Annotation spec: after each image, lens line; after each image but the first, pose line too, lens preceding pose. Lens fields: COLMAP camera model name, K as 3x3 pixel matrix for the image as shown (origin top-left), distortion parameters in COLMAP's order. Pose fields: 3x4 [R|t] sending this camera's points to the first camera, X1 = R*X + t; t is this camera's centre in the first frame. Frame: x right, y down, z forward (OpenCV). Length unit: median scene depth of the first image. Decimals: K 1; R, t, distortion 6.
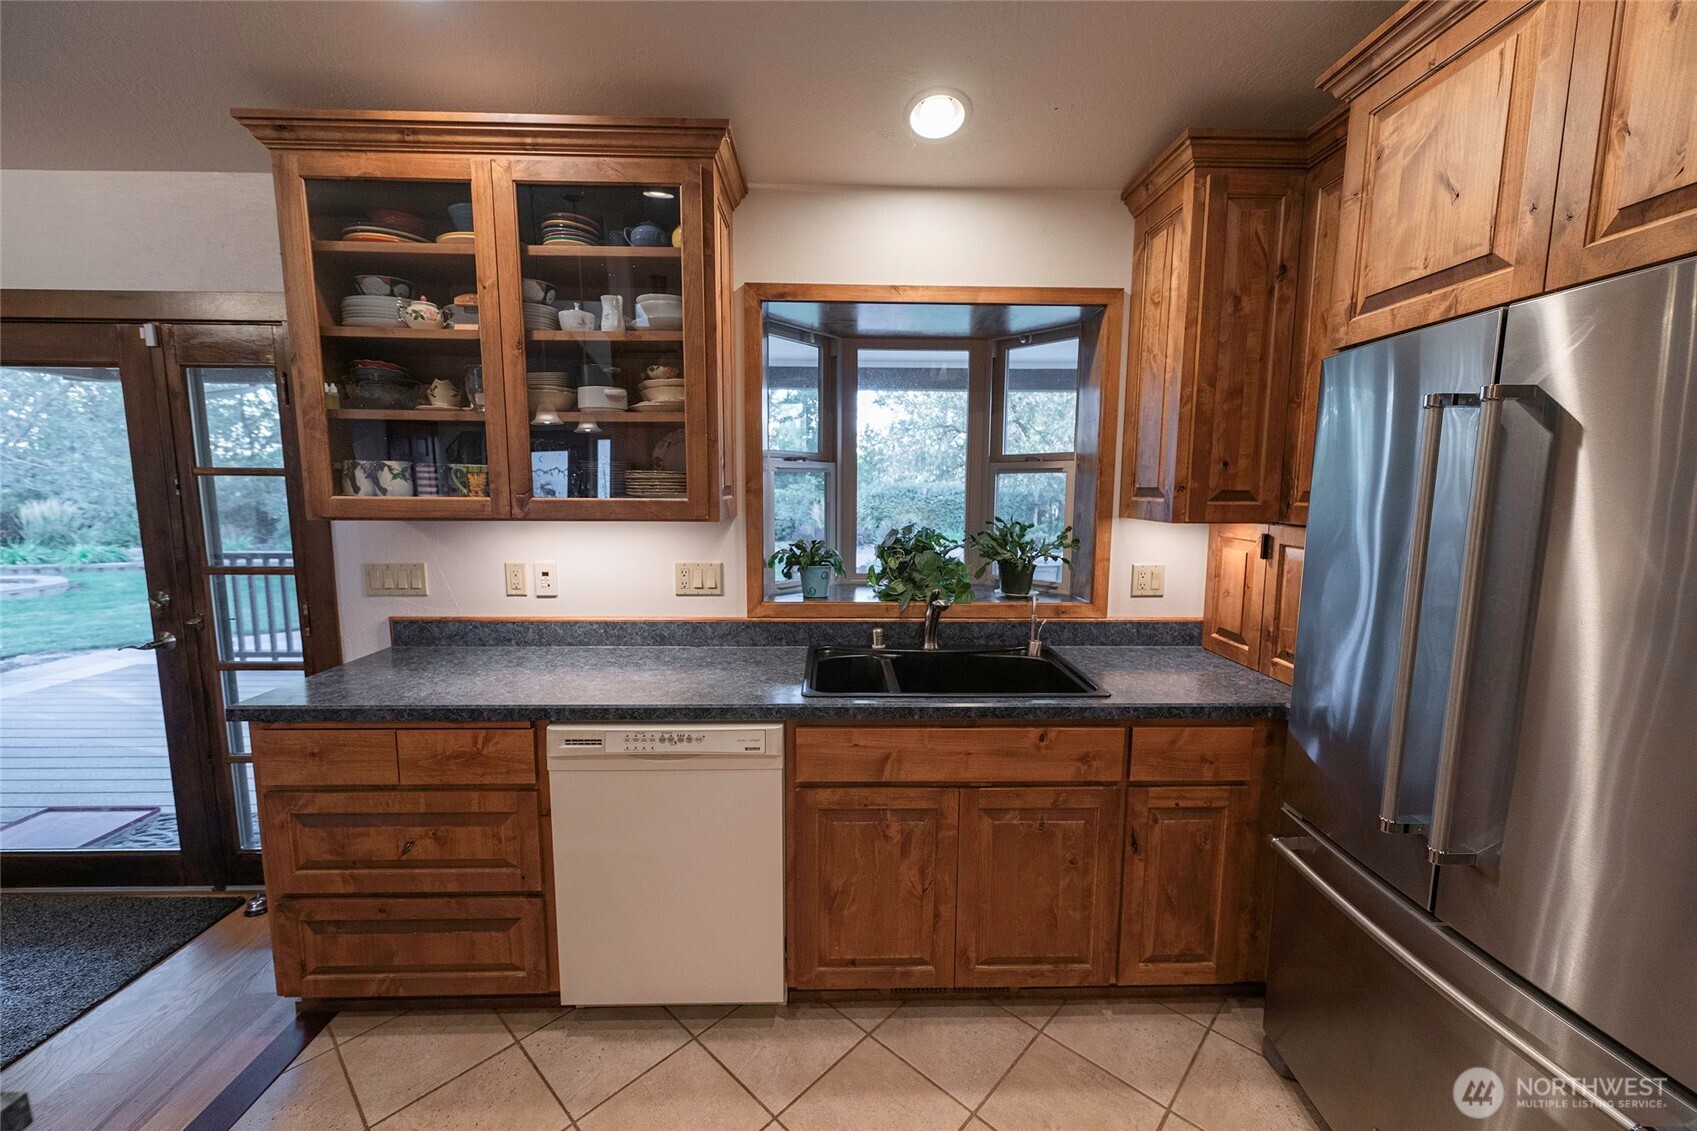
lens RADIAL K [[668.1, 0, 852.0], [0, 668.1, 567.6], [0, 0, 1]] dist [0.001372, -0.001013]
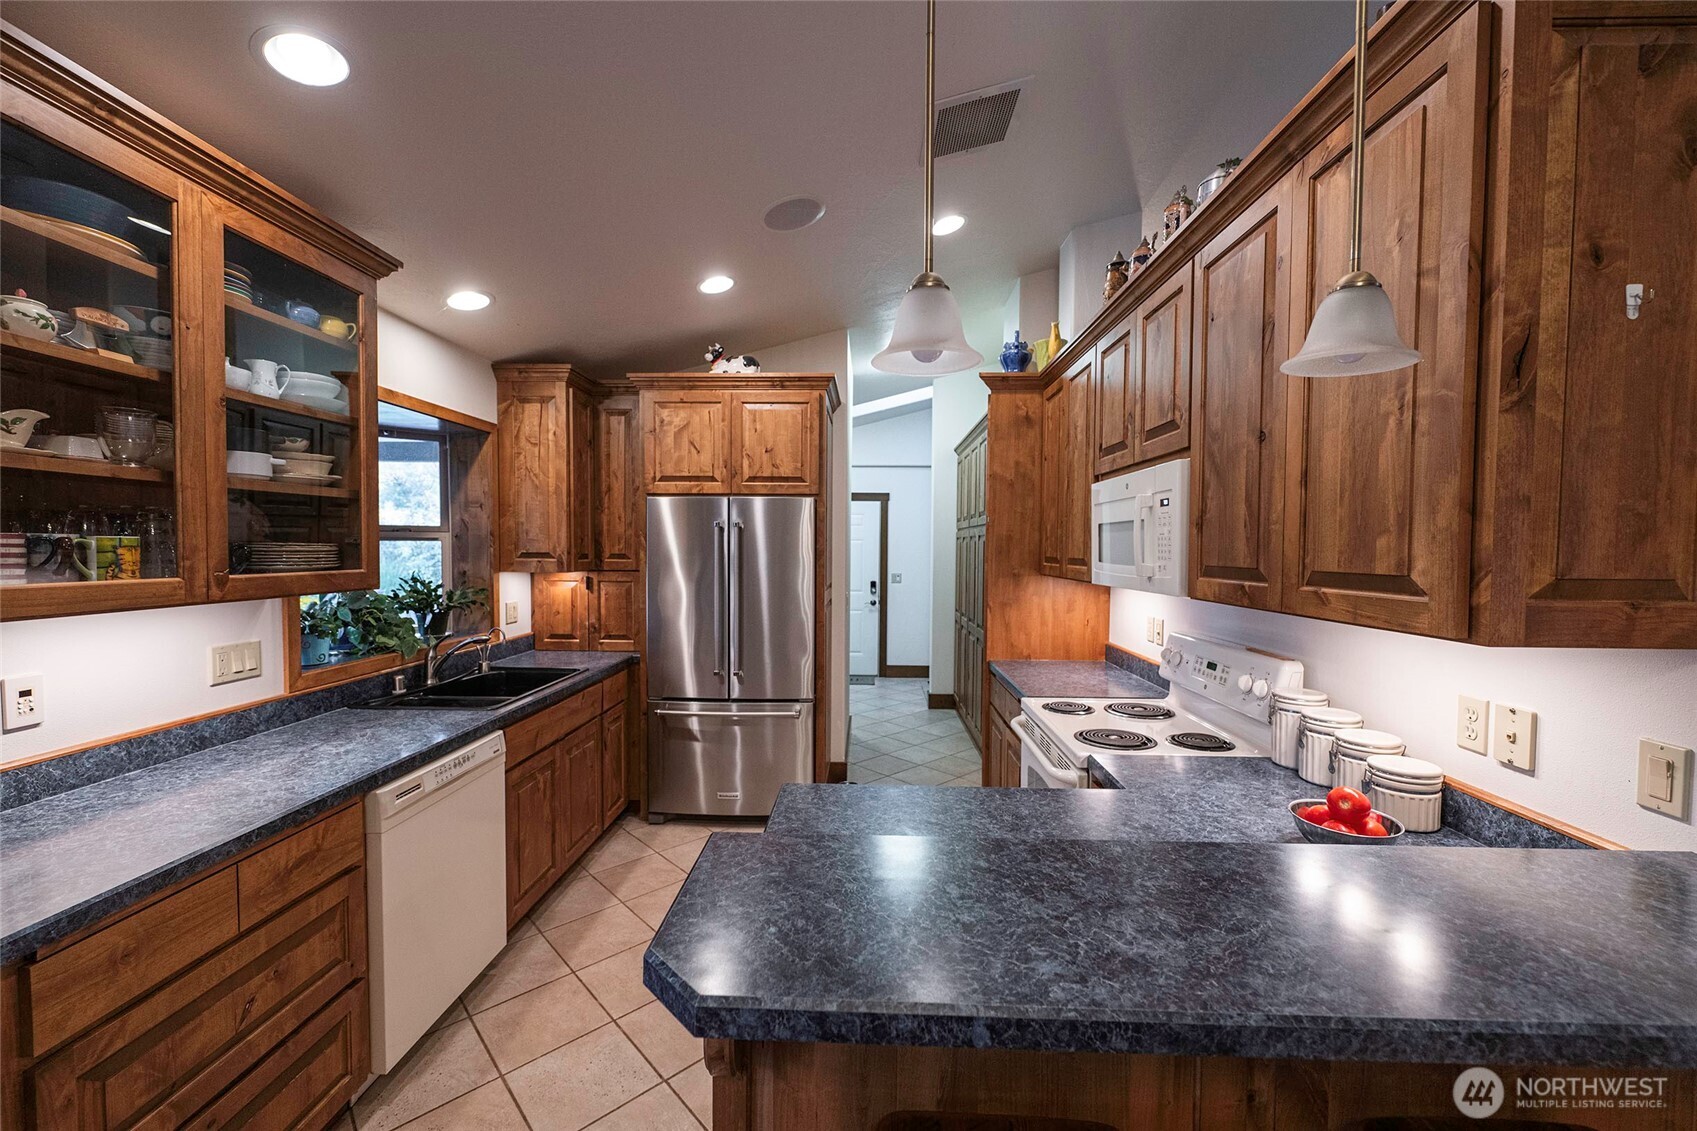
lens RADIAL K [[668.1, 0, 852.3], [0, 668.1, 569.1], [0, 0, 1]] dist [0.001372, -0.001013]
pose [[0.056984, -0.038856, 0.997619, -1.353109], [0.114955, 0.992852, 0.032104, -0.050202], [-0.991735, 0.112851, 0.061043, 0.157669]]
